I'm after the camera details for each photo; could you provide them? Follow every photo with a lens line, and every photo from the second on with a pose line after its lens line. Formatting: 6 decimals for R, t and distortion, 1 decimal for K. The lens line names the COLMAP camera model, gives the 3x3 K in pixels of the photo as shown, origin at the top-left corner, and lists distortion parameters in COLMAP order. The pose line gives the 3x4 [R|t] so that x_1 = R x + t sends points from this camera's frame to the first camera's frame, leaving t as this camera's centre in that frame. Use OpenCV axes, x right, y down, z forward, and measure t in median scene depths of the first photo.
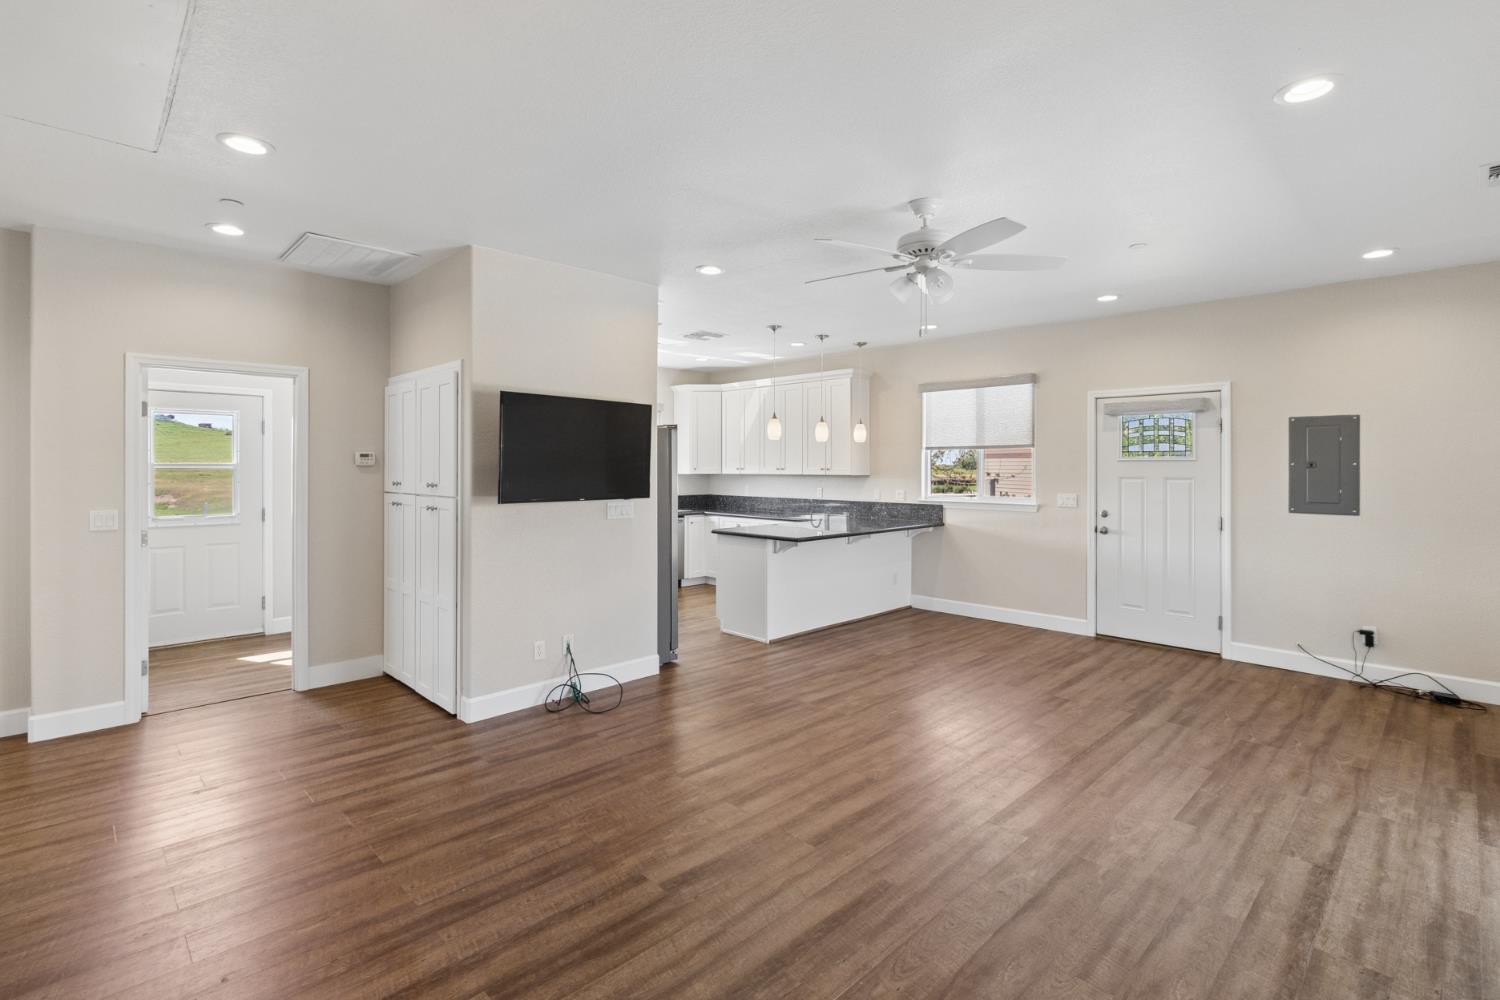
lens RADIAL K [[710.8, 0, 756.5], [0, 710.8, 466.7], [0, 0, 1]] dist [-0.001645, 0.000053]
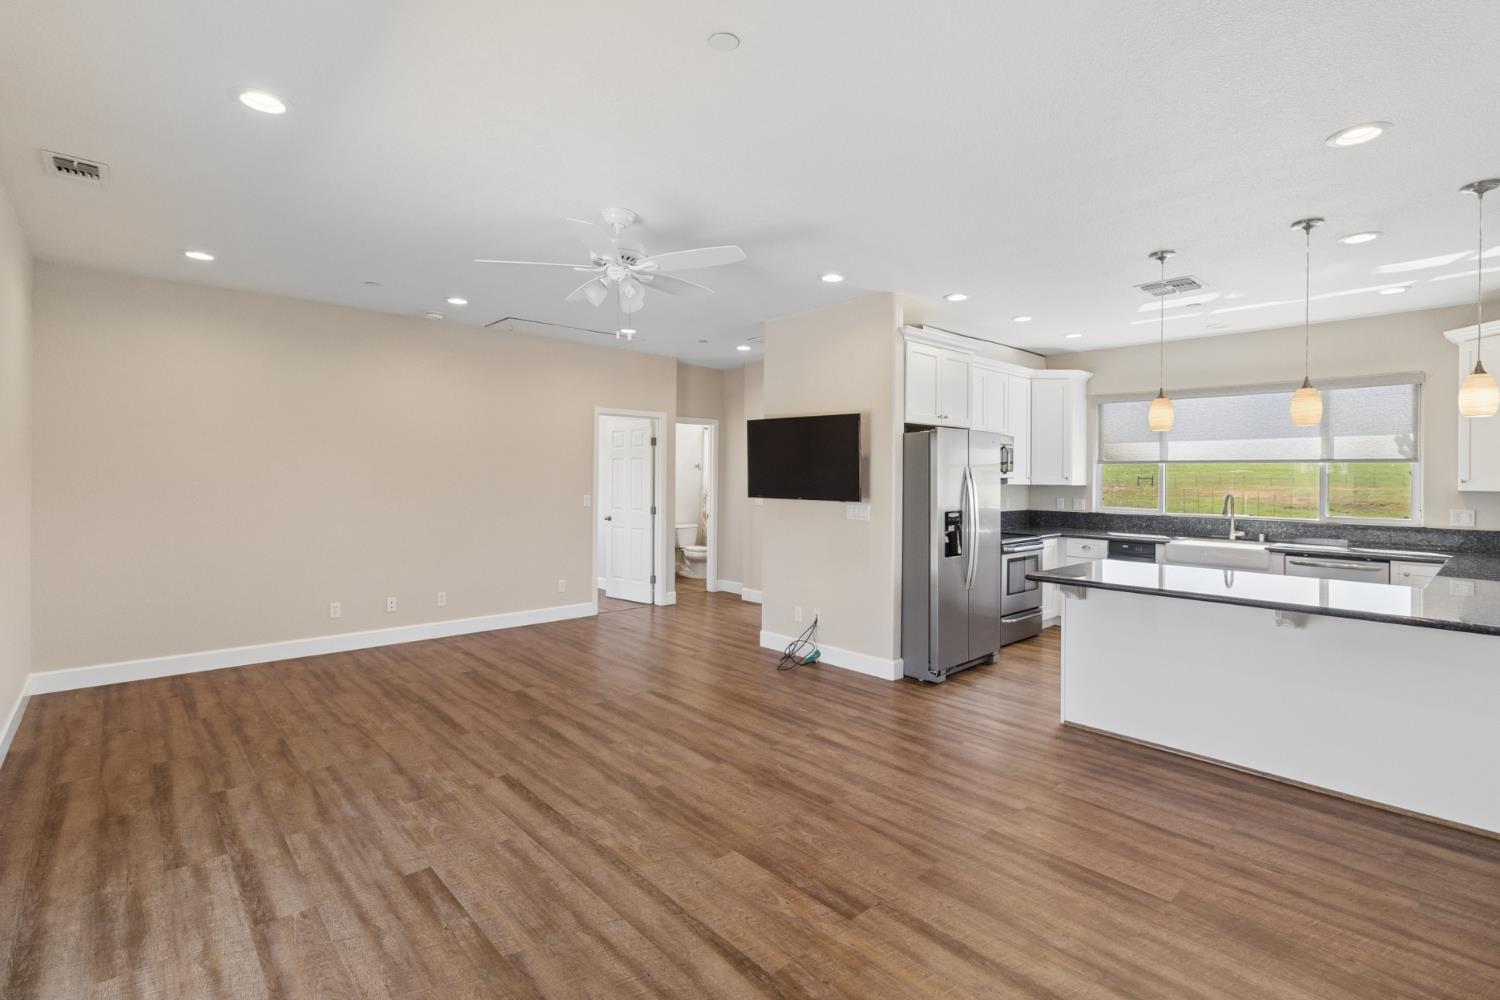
lens RADIAL K [[710.8, 0, 758.6], [0, 710.8, 471.7], [0, 0, 1]] dist [-0.001645, 0.000053]
pose [[-0.045285, -0.005062, -0.998961, 1.560781], [-0.009093, 0.999948, -0.004654, 0.013381], [0.998933, 0.008872, -0.045329, 1.556538]]
